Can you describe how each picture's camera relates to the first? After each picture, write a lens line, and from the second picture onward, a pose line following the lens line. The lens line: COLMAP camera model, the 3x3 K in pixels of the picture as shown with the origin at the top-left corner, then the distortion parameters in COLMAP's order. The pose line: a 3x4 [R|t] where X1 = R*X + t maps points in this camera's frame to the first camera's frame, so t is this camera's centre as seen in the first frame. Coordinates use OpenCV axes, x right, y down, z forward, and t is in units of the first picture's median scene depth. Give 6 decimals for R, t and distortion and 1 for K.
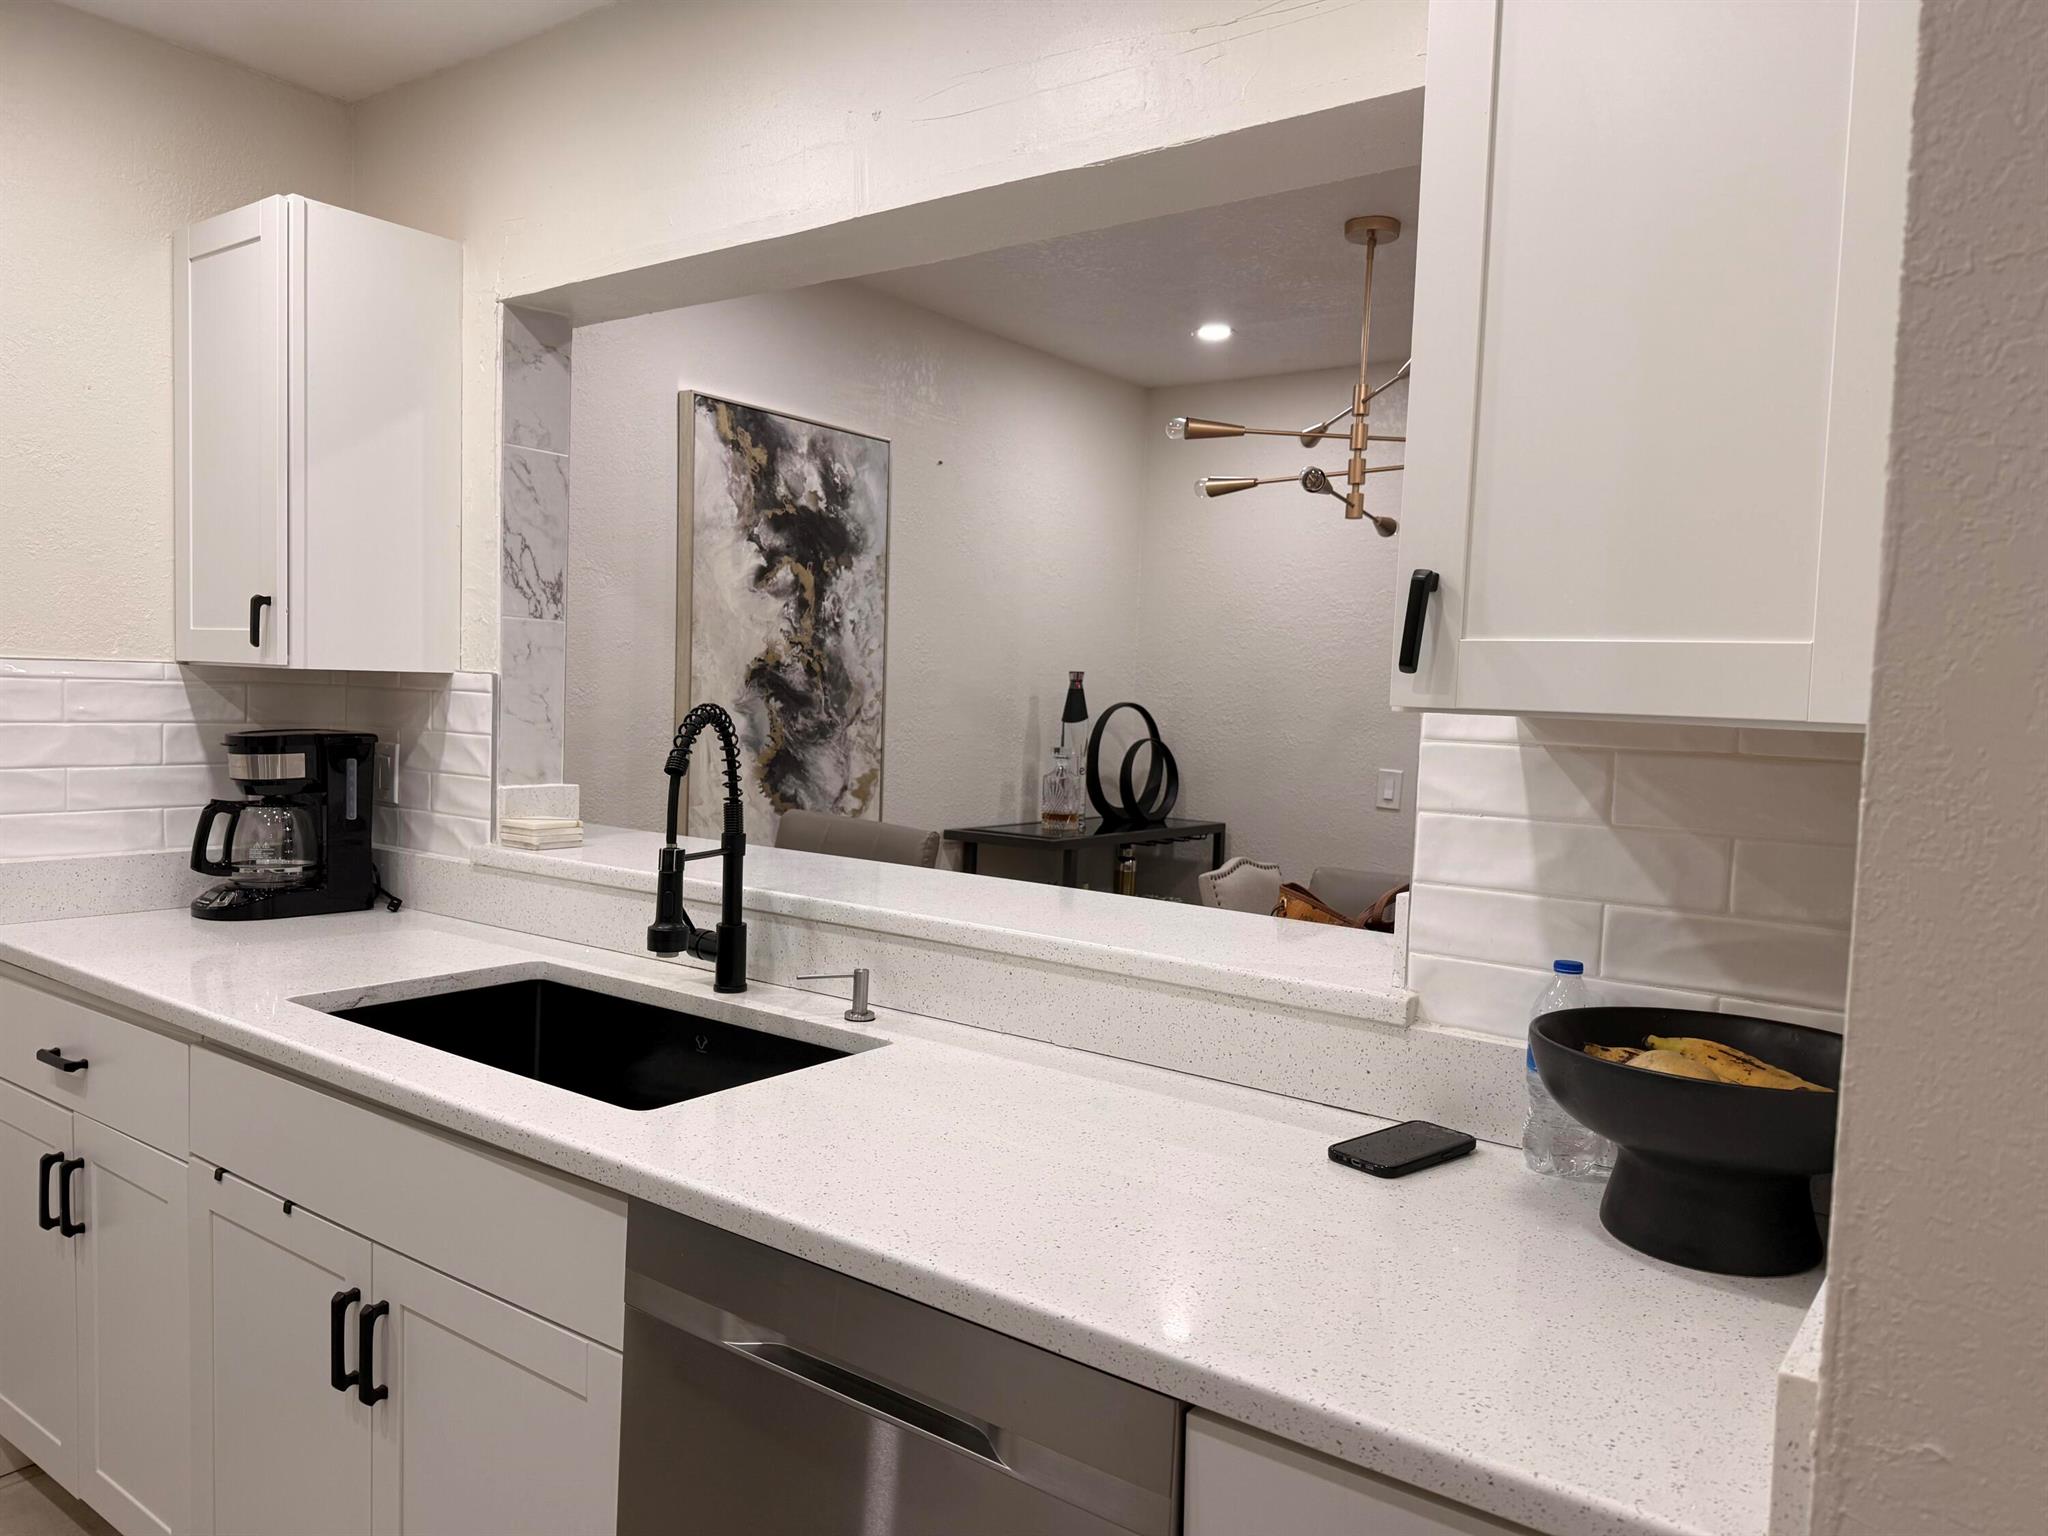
lens RADIAL K [[1425.2, 0, 1030.1], [0, 1425.2, 760.2], [0, 0, 1]] dist [0.086991, -0.123519]
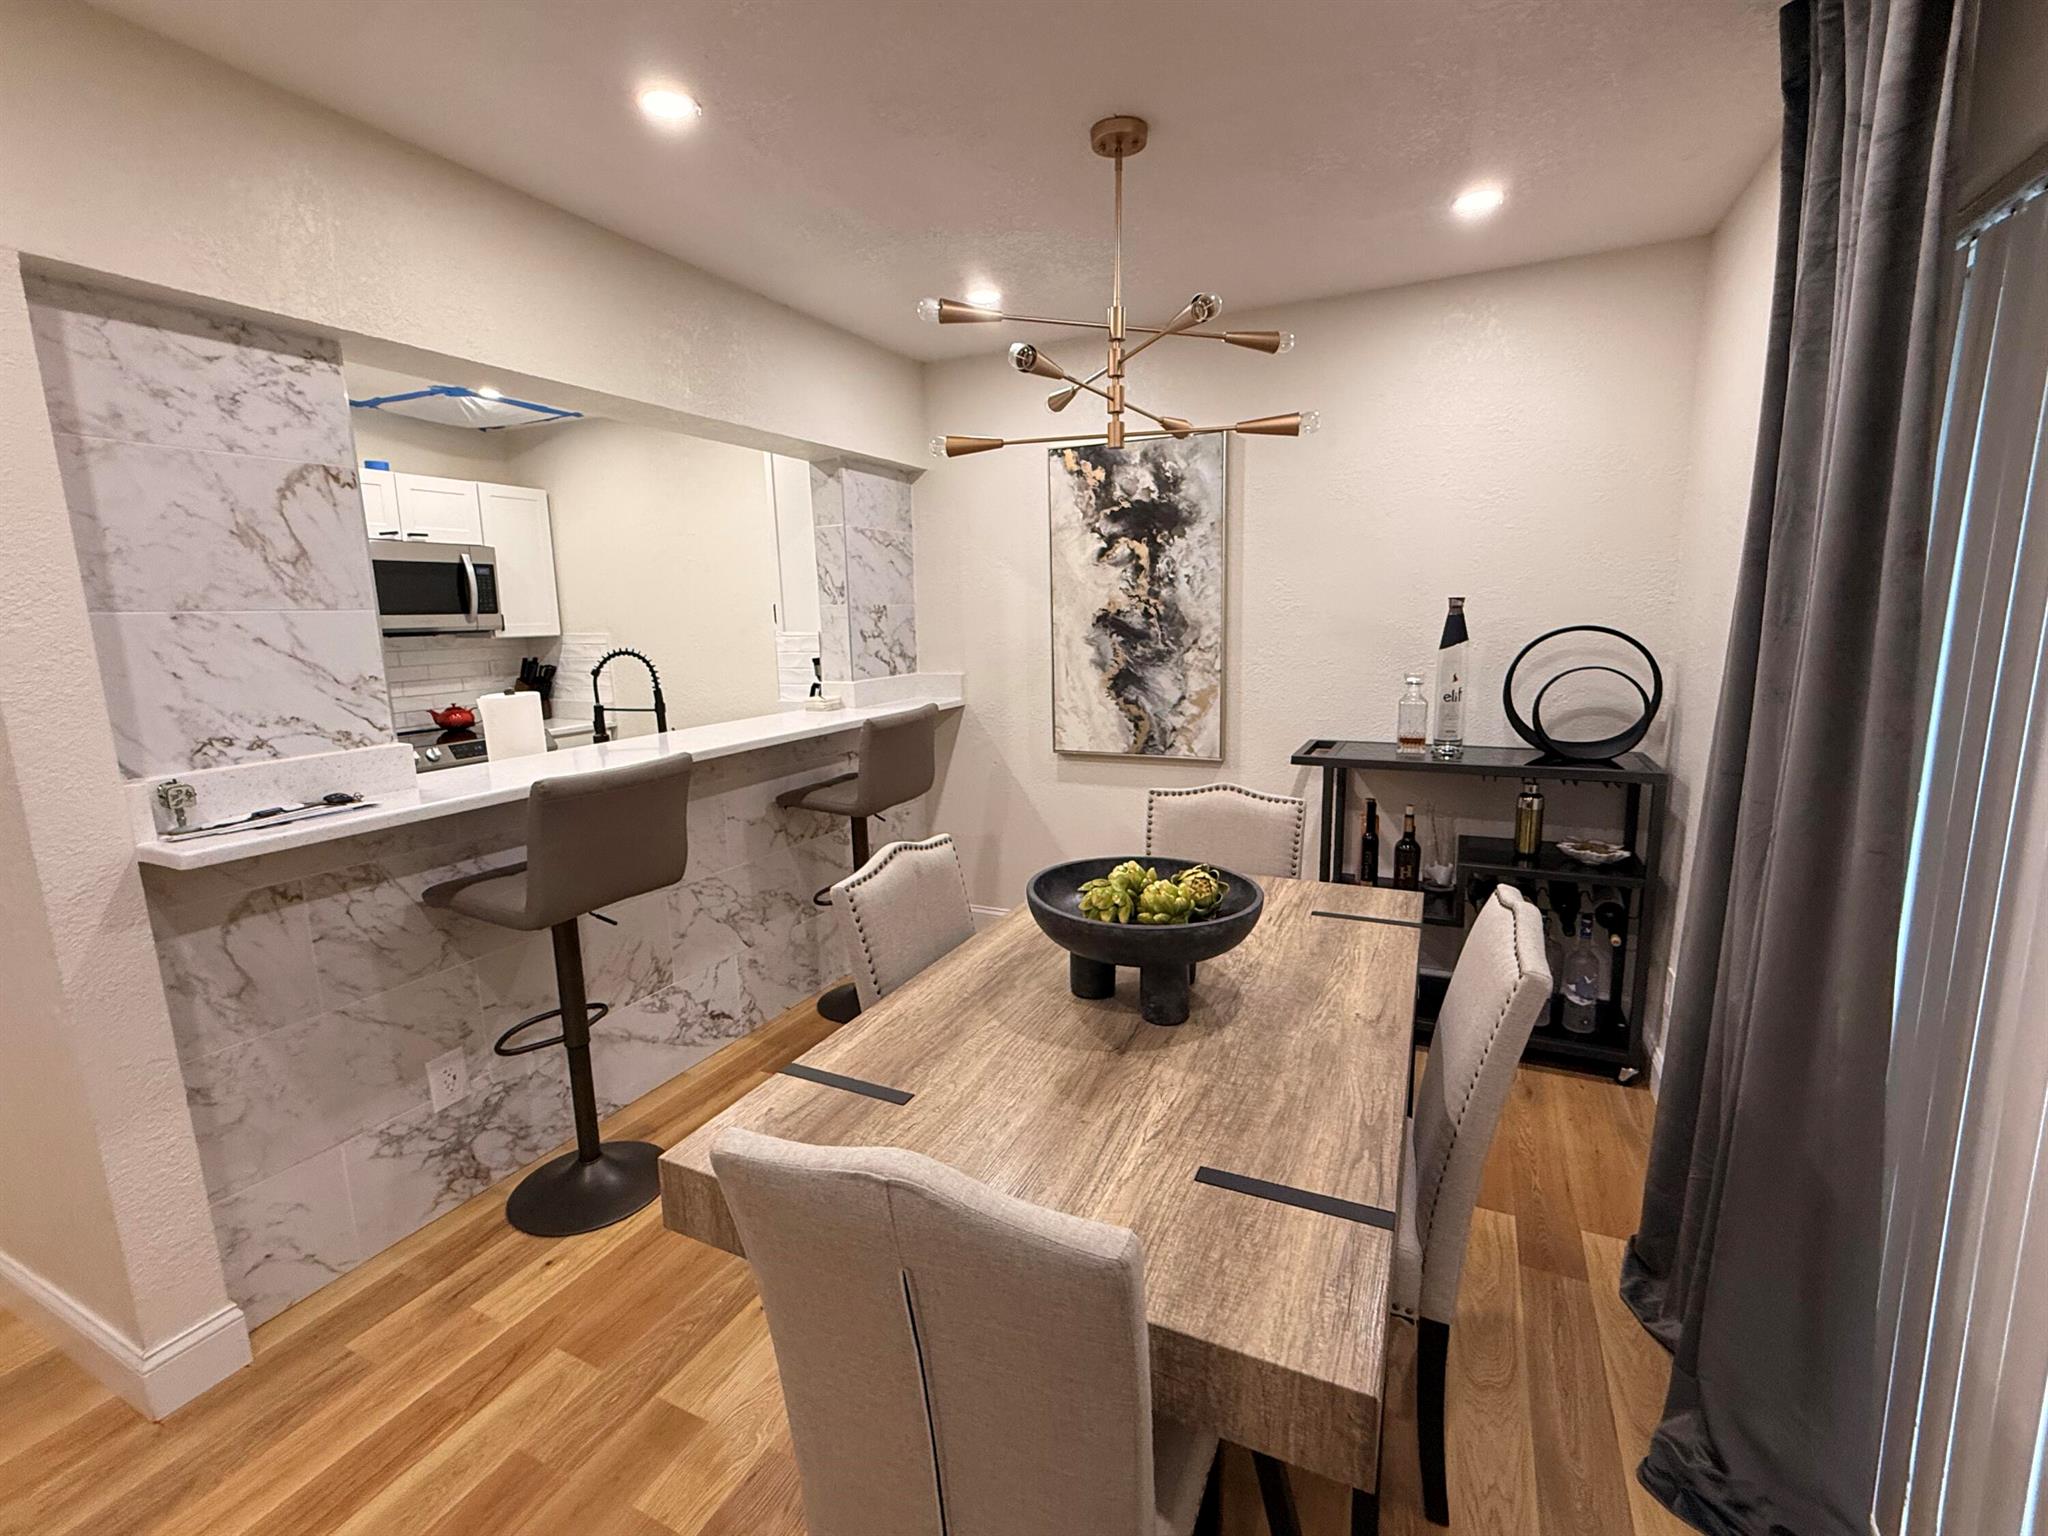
lens RADIAL K [[914.3, 0, 1016.9], [0, 914.3, 743.4], [0, 0, 1]] dist [0.000424, -0.000012]
pose [[0.186522, 0.099927, -0.977356, 1.050502], [-0.017995, 0.994995, 0.098296, -0.030778], [0.982286, -0.000747, 0.187386, 0.998405]]
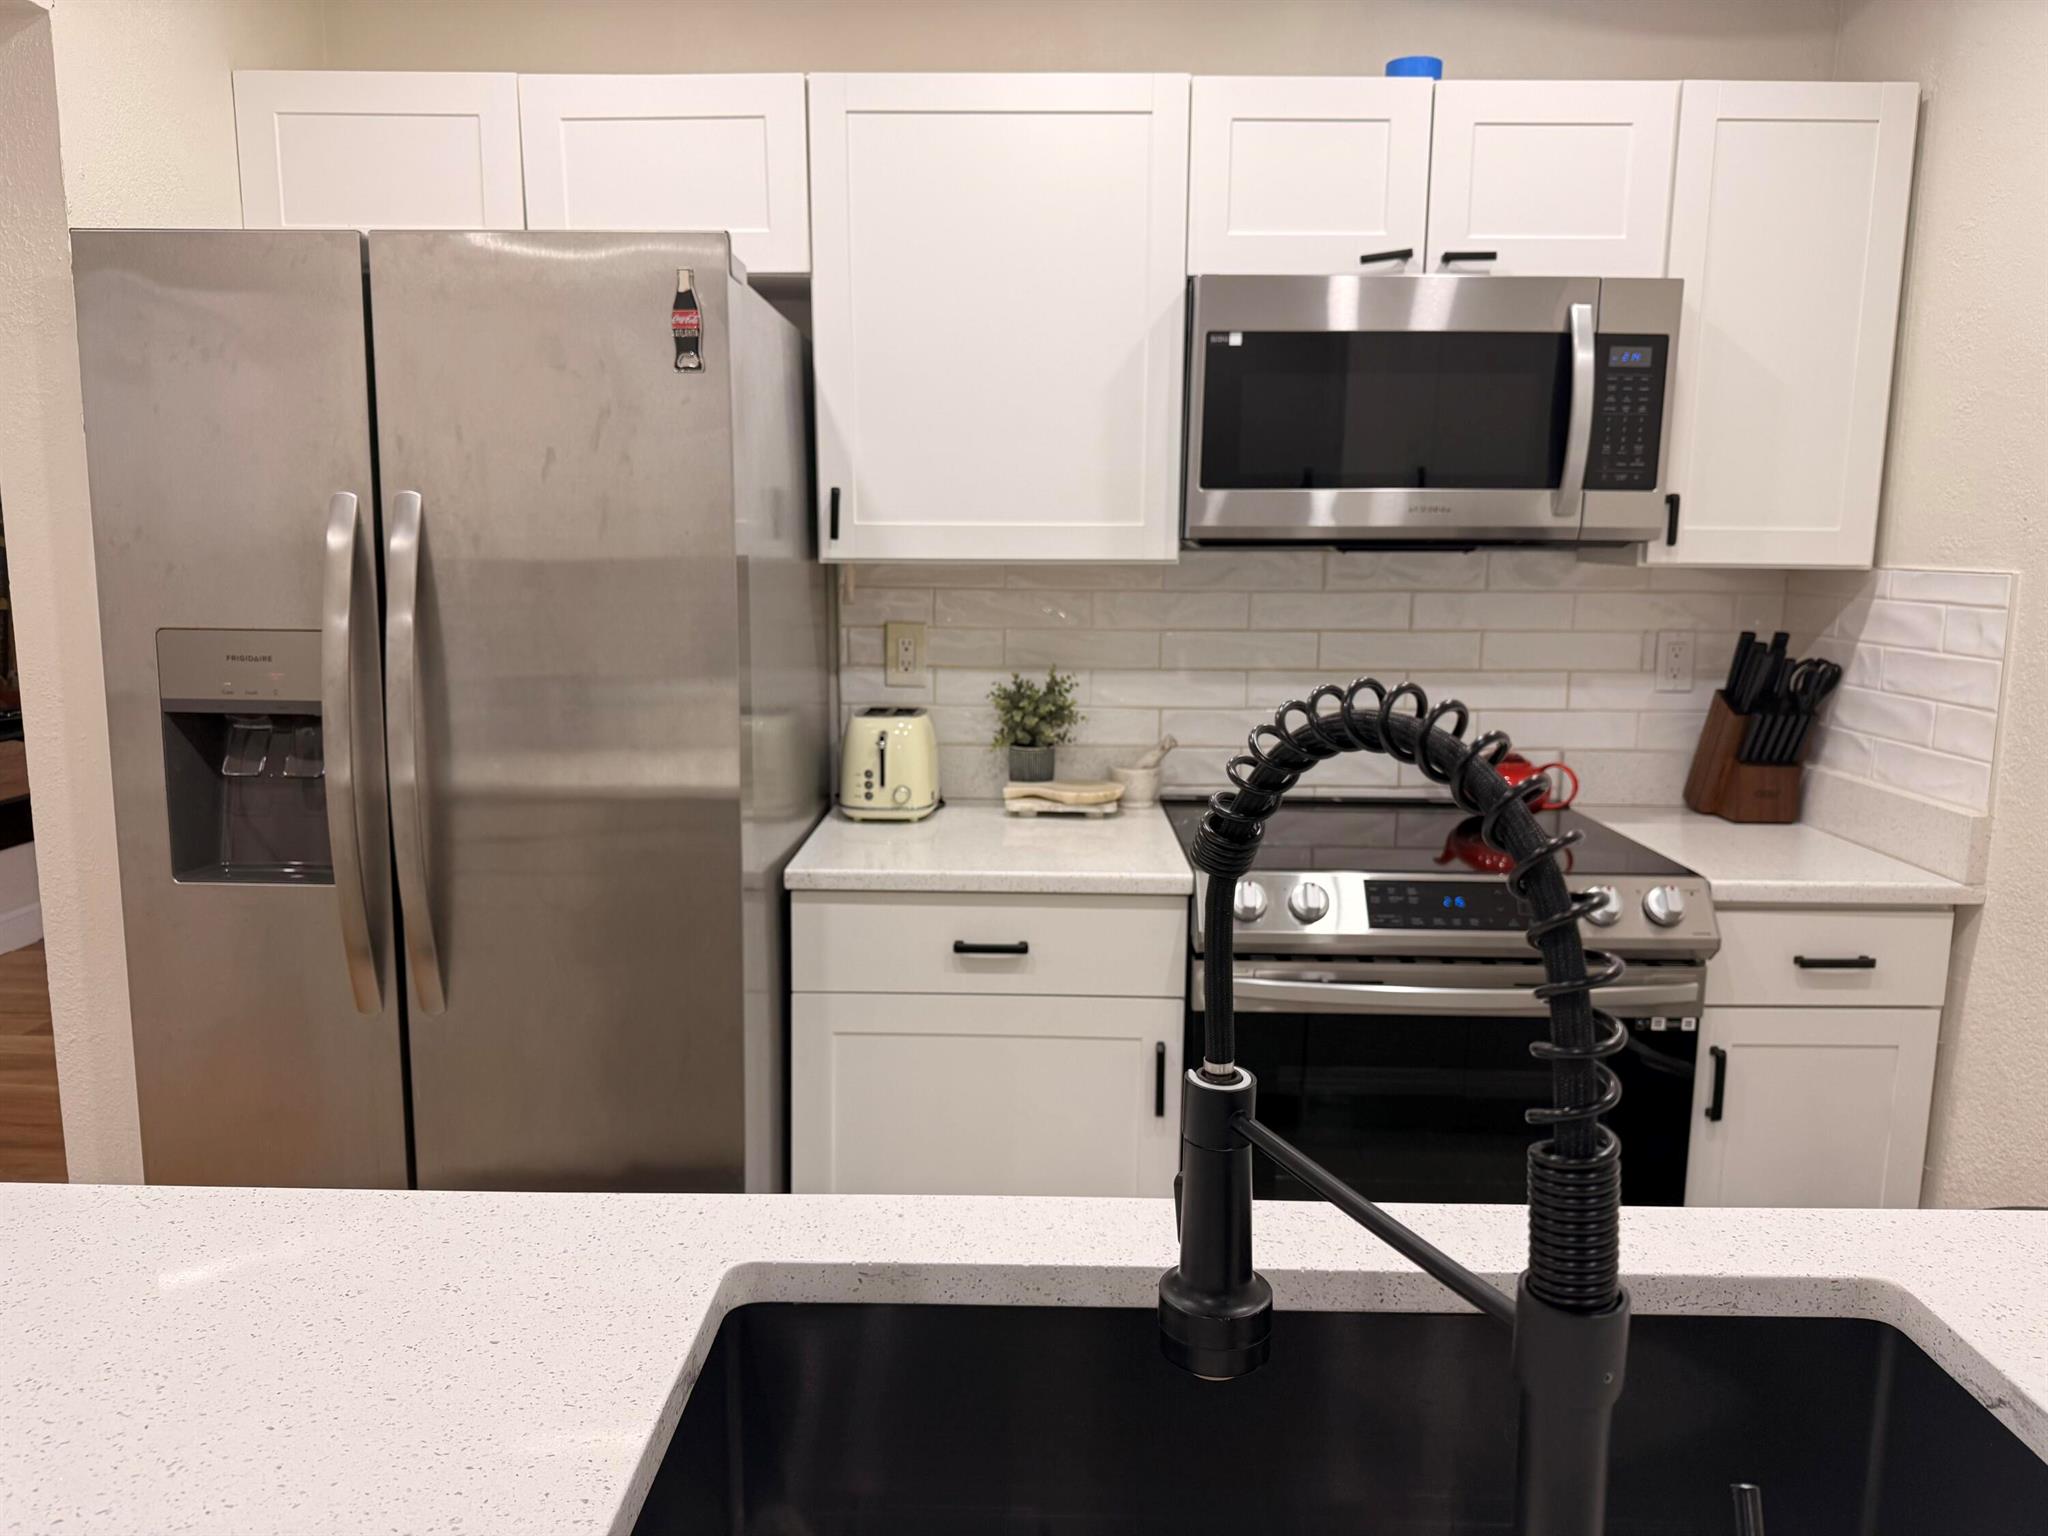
lens RADIAL K [[1420.7, 0, 1031.4], [0, 1420.7, 762.2], [0, 0, 1]] dist [0.054740, -0.052417]
pose [[-0.809389, 0.044998, -0.585546, -0.031664], [-0.066383, 0.983660, 0.167352, -0.045284], [0.583509, 0.174323, -0.793177, 0.858252]]
